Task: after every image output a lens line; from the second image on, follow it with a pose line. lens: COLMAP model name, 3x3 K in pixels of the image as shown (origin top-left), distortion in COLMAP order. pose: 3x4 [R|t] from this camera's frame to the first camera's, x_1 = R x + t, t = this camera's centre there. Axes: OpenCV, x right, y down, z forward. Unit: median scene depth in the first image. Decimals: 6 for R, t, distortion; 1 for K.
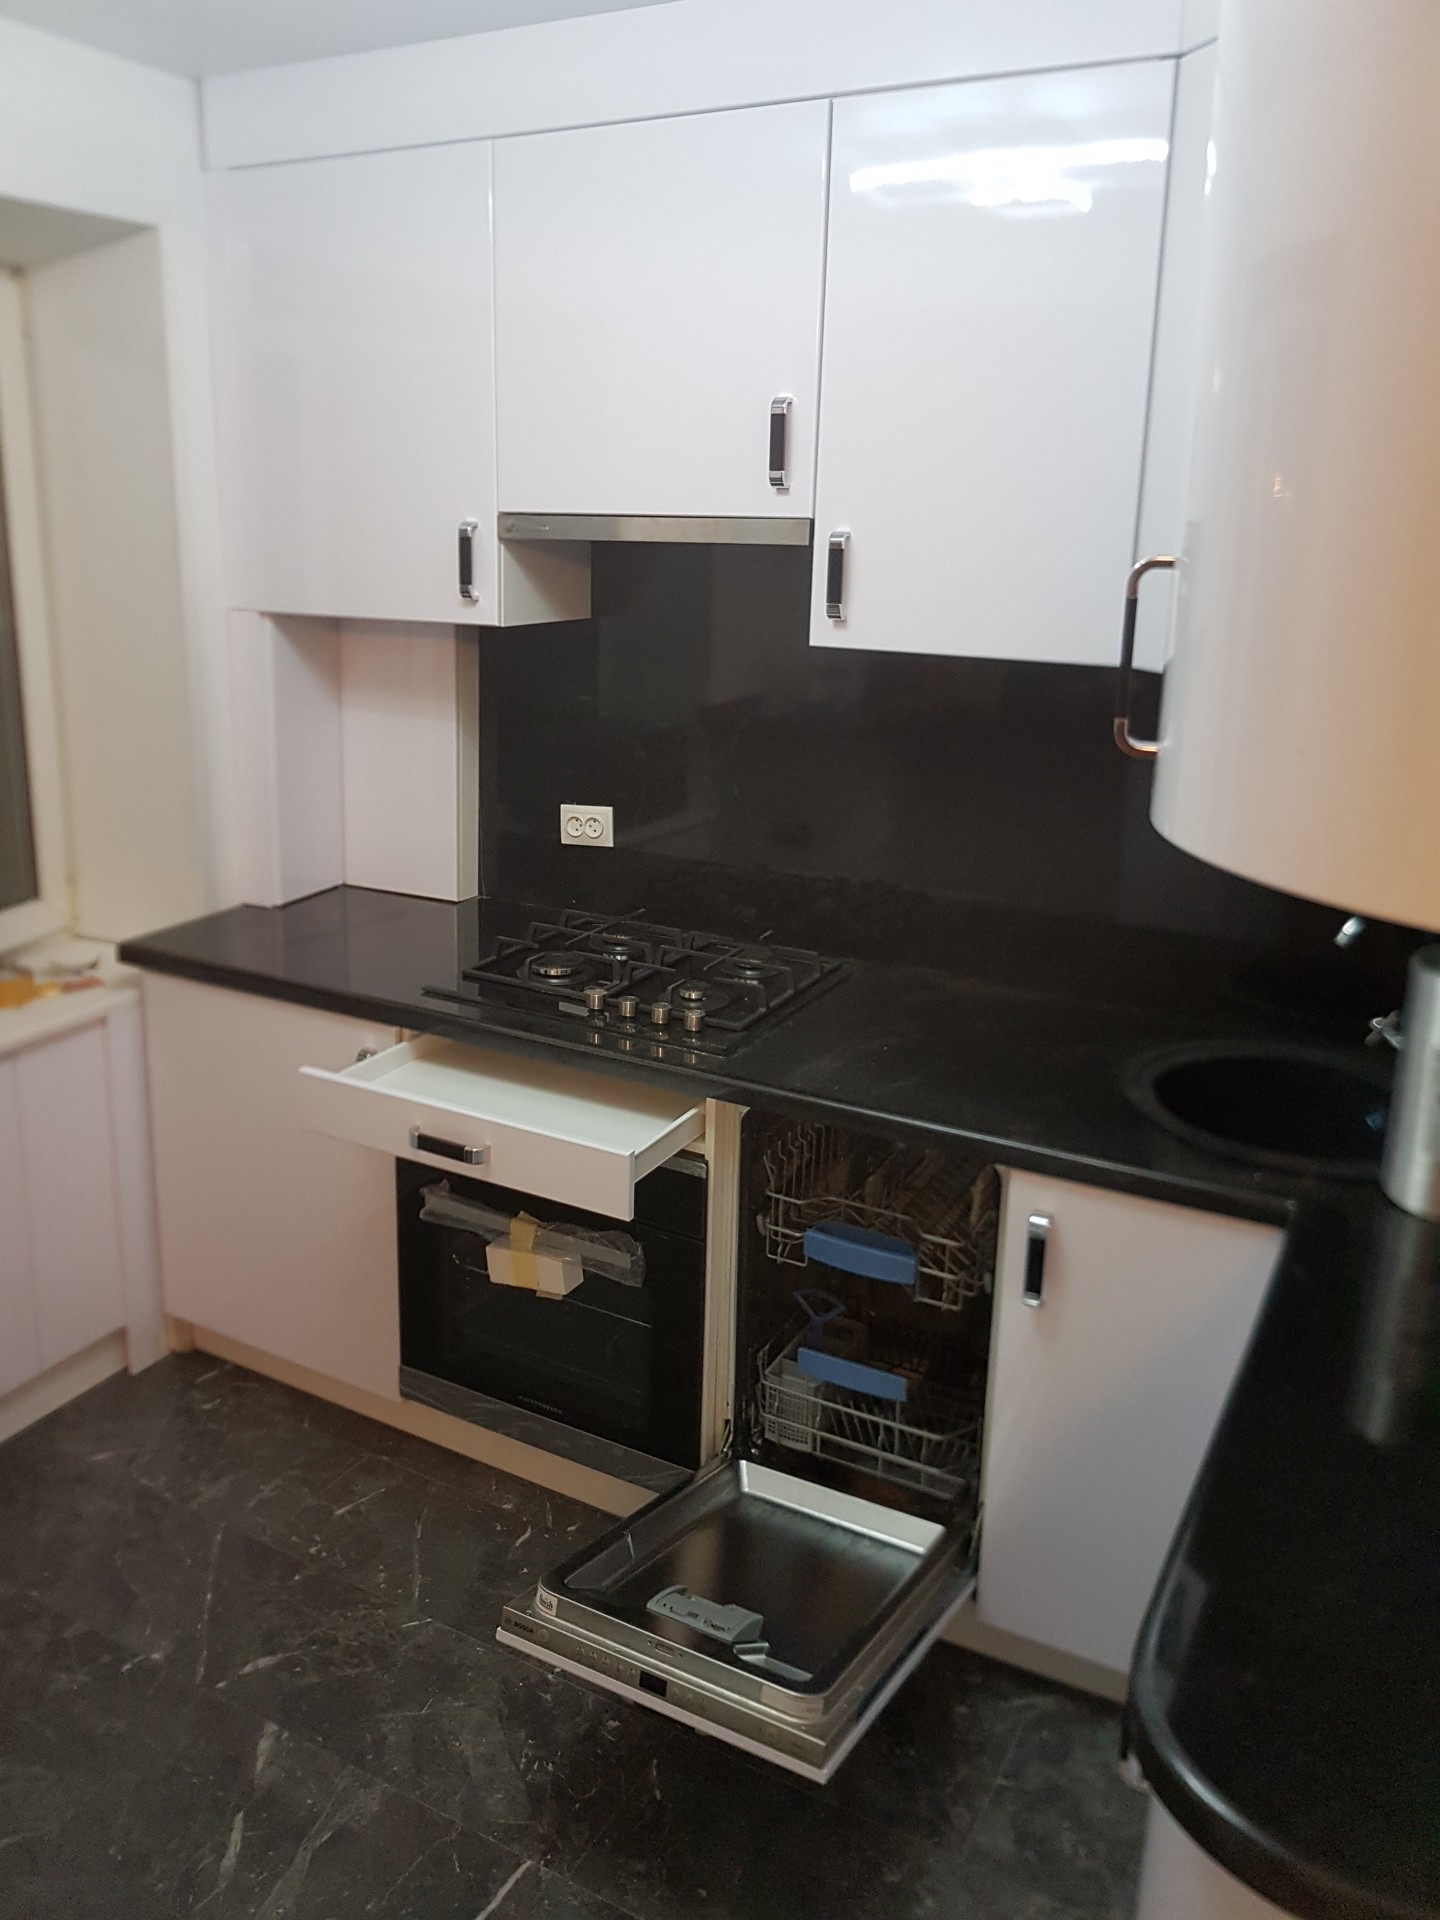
lens RADIAL K [[1499.4, 0, 634.2], [0, 1499.4, 817.9], [0, 0, 1]] dist [-0.010826, -0.007647]
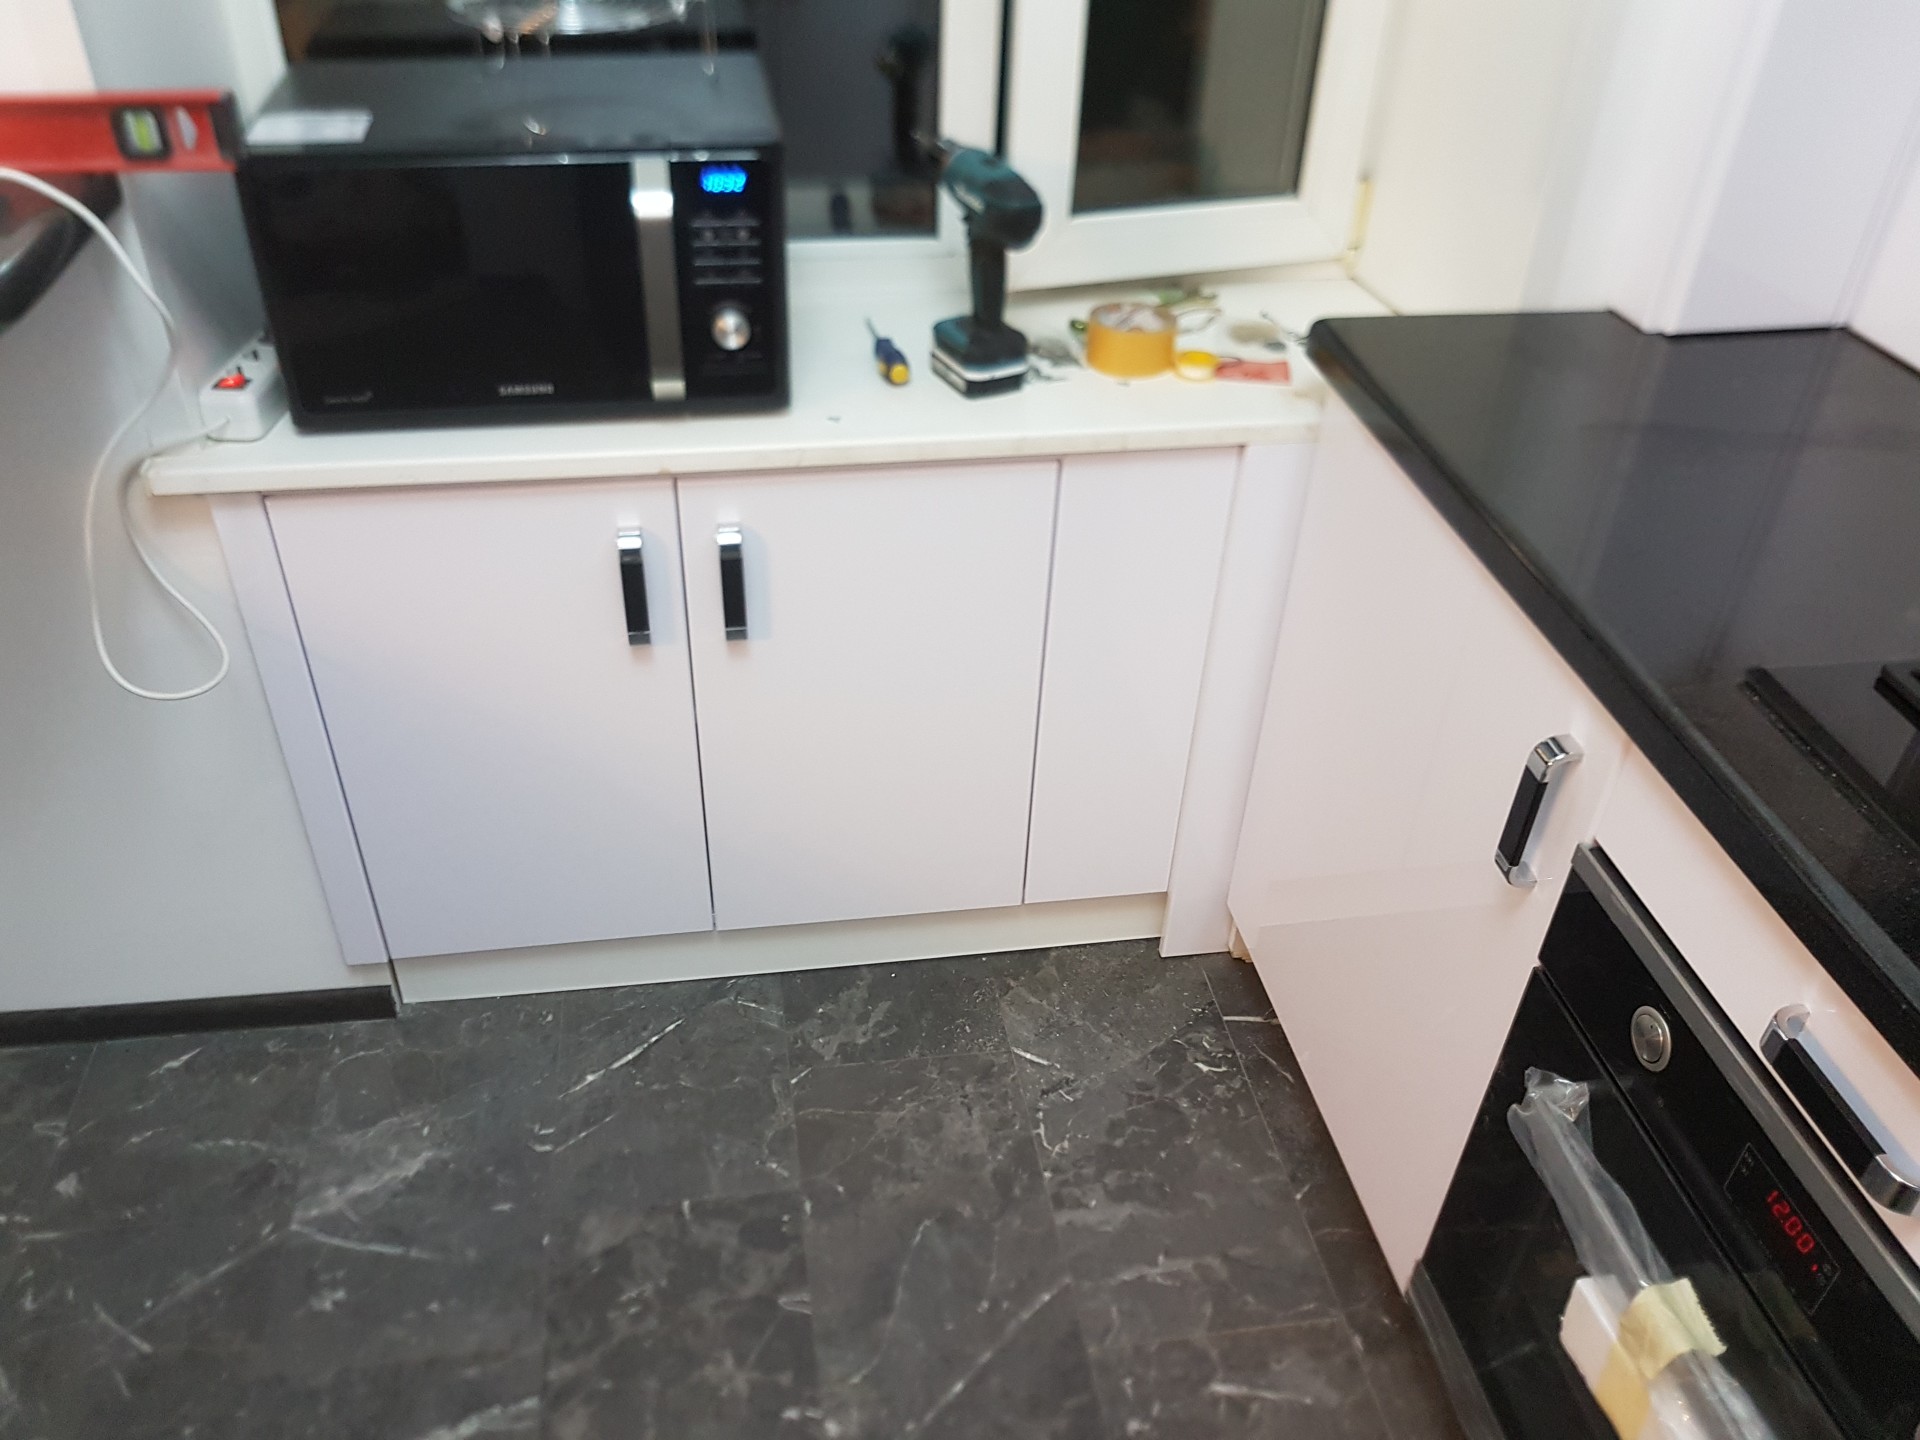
lens RADIAL K [[1504.8, 0, 960.4], [0, 1504.8, 766.7], [0, 0, 1]] dist [-0.017991, -0.011822]
pose [[0.628891, 0.483961, -0.608505, -0.017131], [-0.179550, 0.851896, 0.491970, -0.025991], [0.756478, -0.200138, 0.622645, 0.592050]]
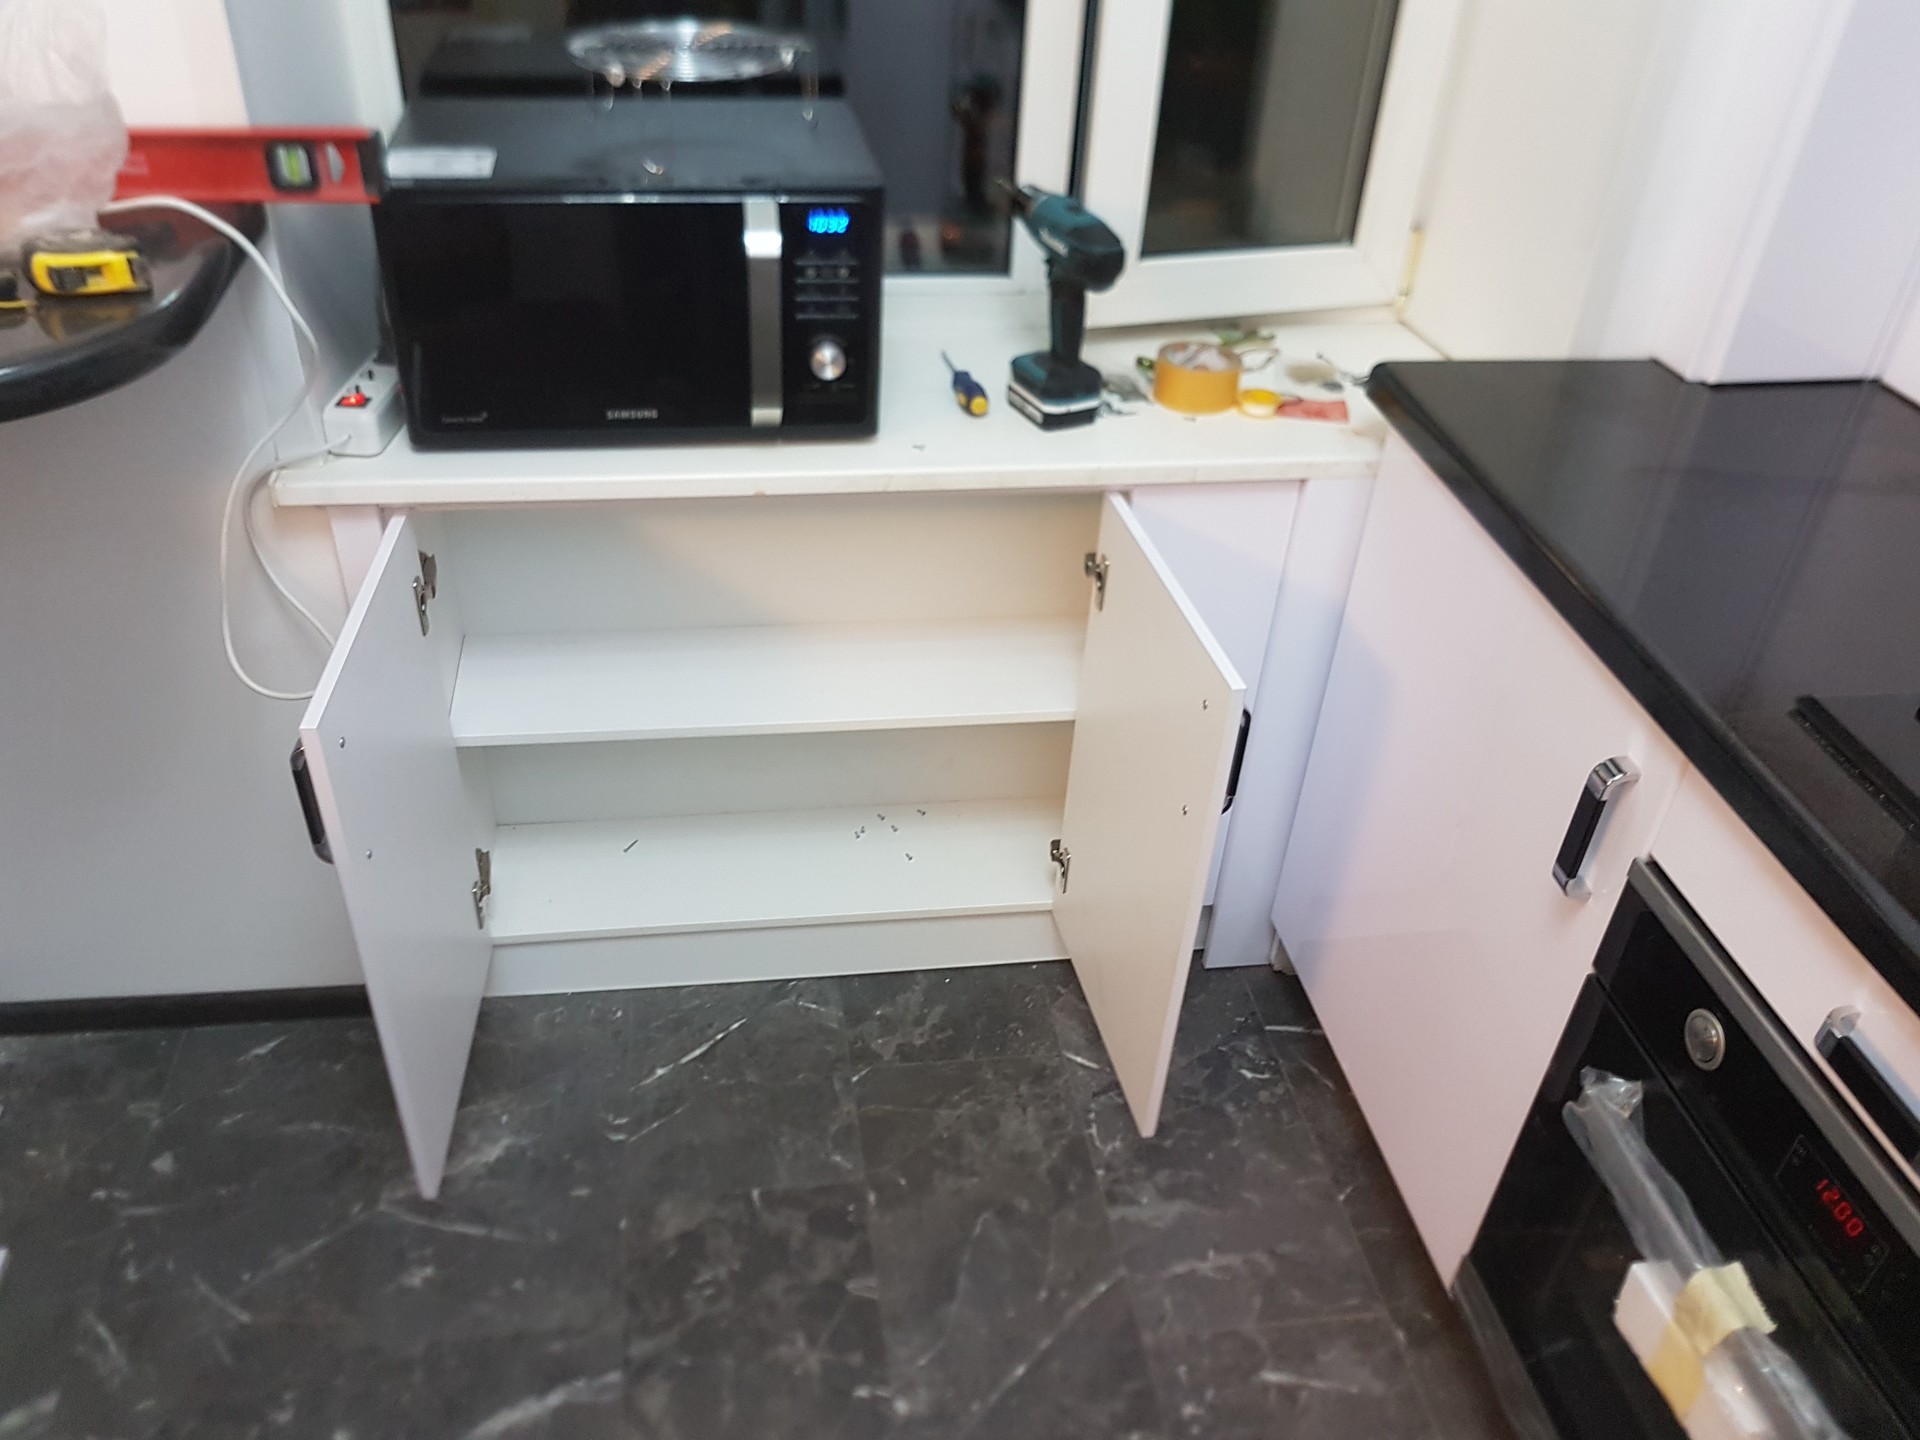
lens RADIAL K [[1502.7, 0, 950.0], [0, 1502.7, 771.1], [0, 0, 1]] dist [-0.013095, -0.007953]
pose [[0.618185, 0.488188, -0.616051, -0.016298], [-0.196156, 0.854764, 0.480521, -0.030248], [0.761163, -0.176209, 0.624164, 0.545149]]
